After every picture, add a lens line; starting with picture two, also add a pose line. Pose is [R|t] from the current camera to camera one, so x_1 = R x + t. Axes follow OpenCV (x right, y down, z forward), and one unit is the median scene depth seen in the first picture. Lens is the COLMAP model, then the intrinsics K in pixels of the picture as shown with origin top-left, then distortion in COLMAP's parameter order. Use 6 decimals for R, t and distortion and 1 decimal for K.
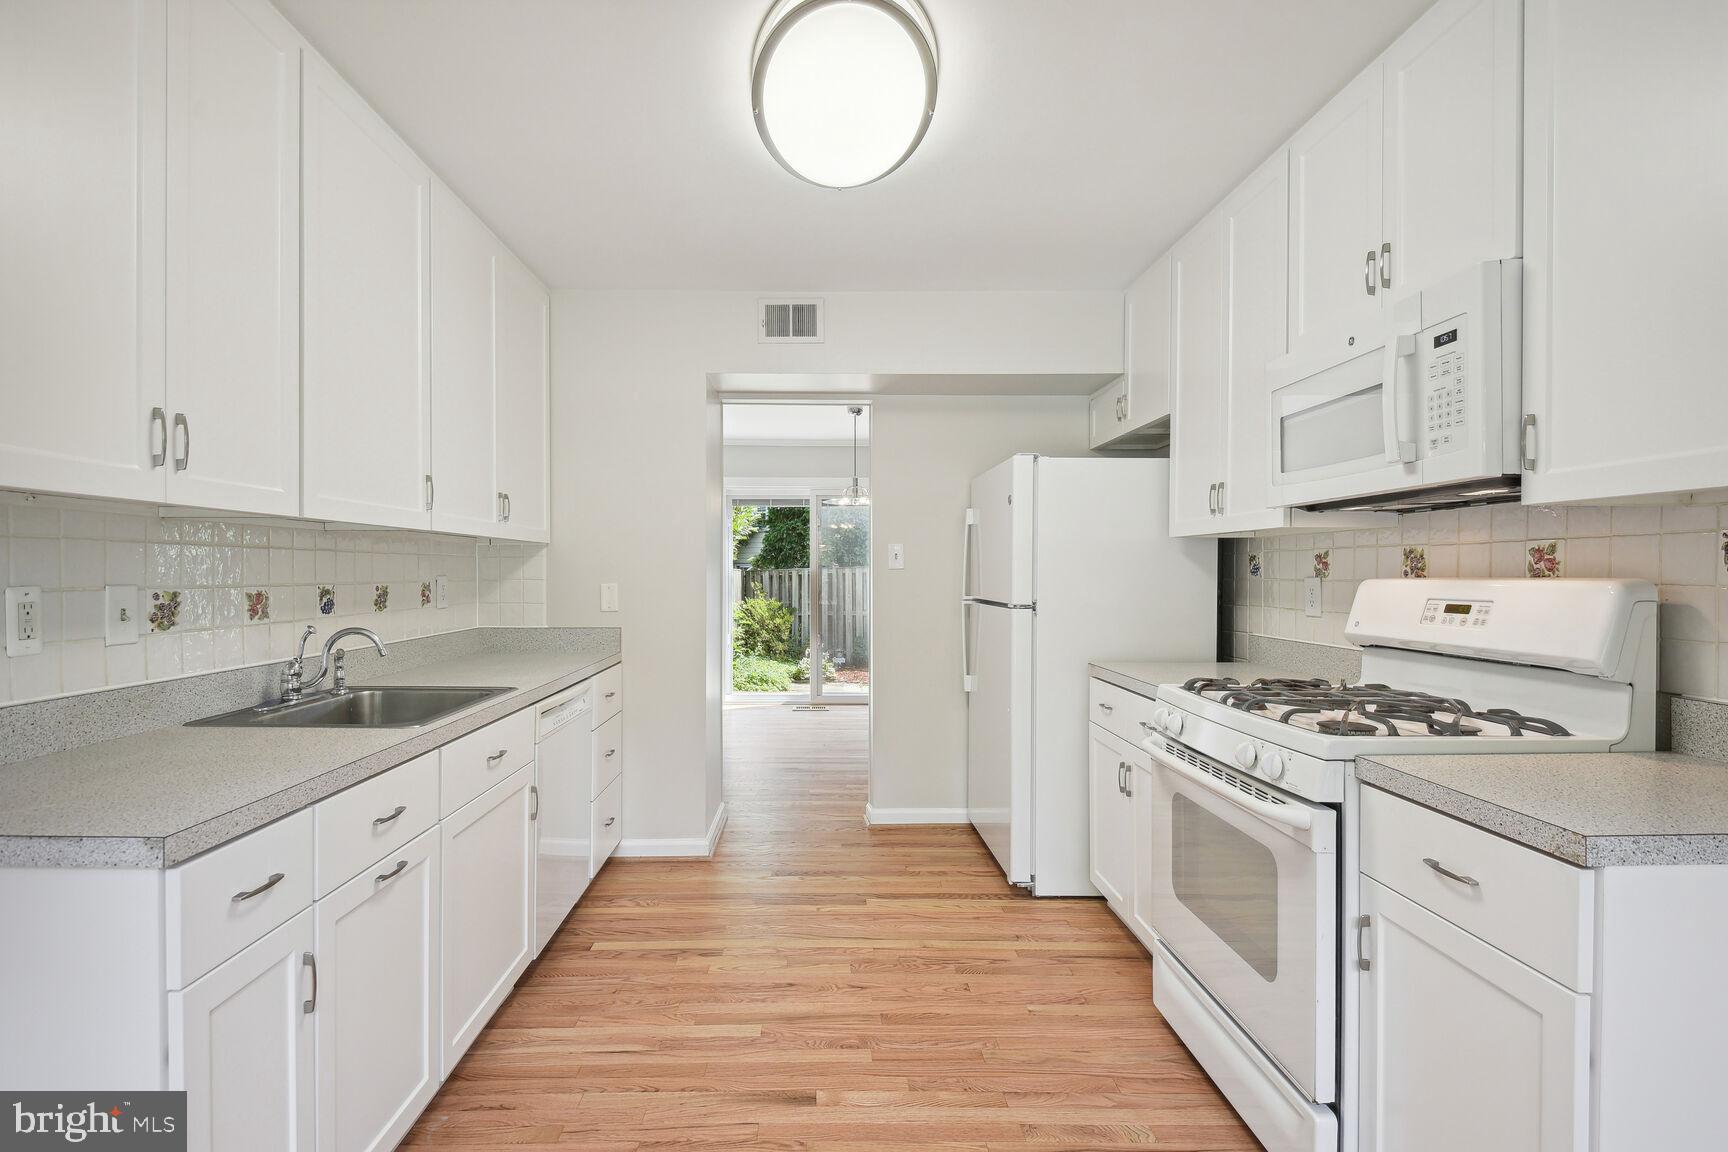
lens RADIAL K [[840.6, 0, 819.6], [0, 840.6, 575.0], [0, 0, 1]] dist [0.005819, -0.000858]
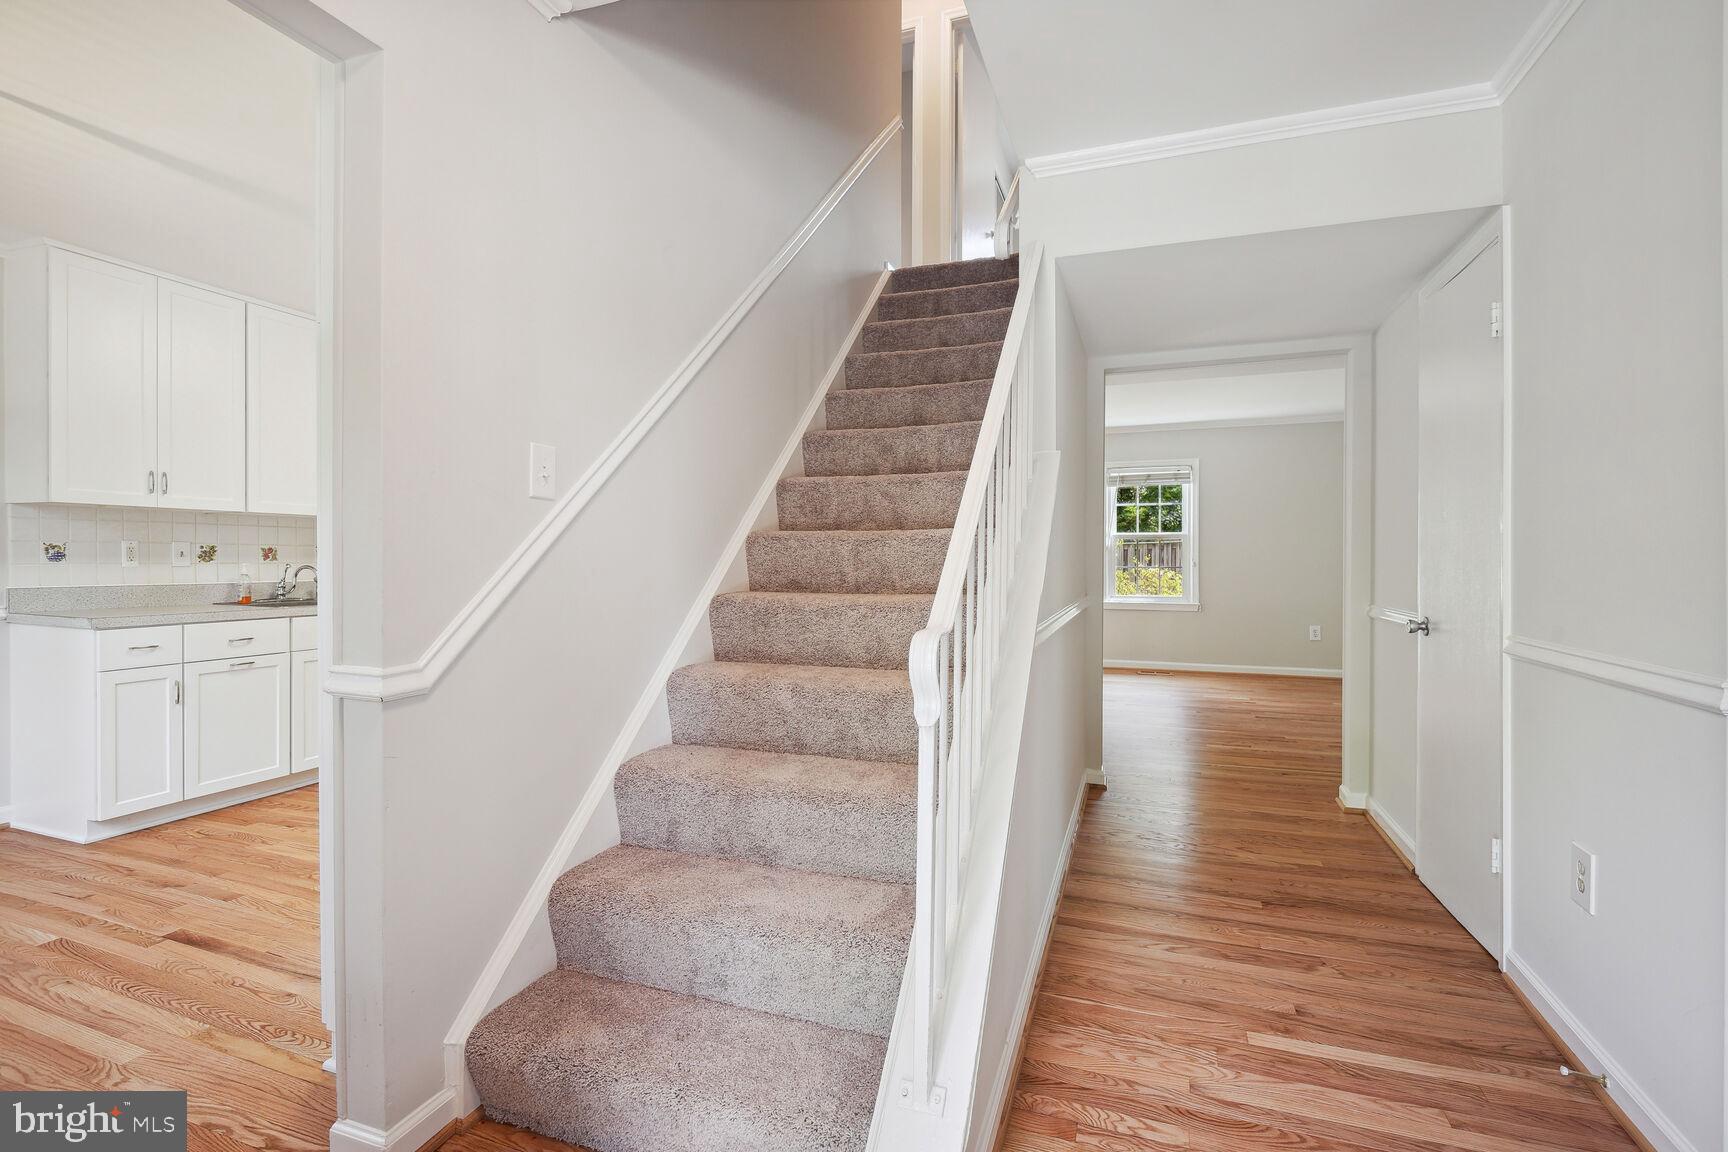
lens RADIAL K [[809.9, 0, 819.6], [0, 809.9, 565.3], [0, 0, 1]] dist [0.000027, 0.000430]
pose [[0.923717, 0.006357, -0.383023, 1.238508], [-0.004302, 0.999971, 0.006221, 0.041150], [0.383052, -0.004099, 0.923718, -0.306840]]
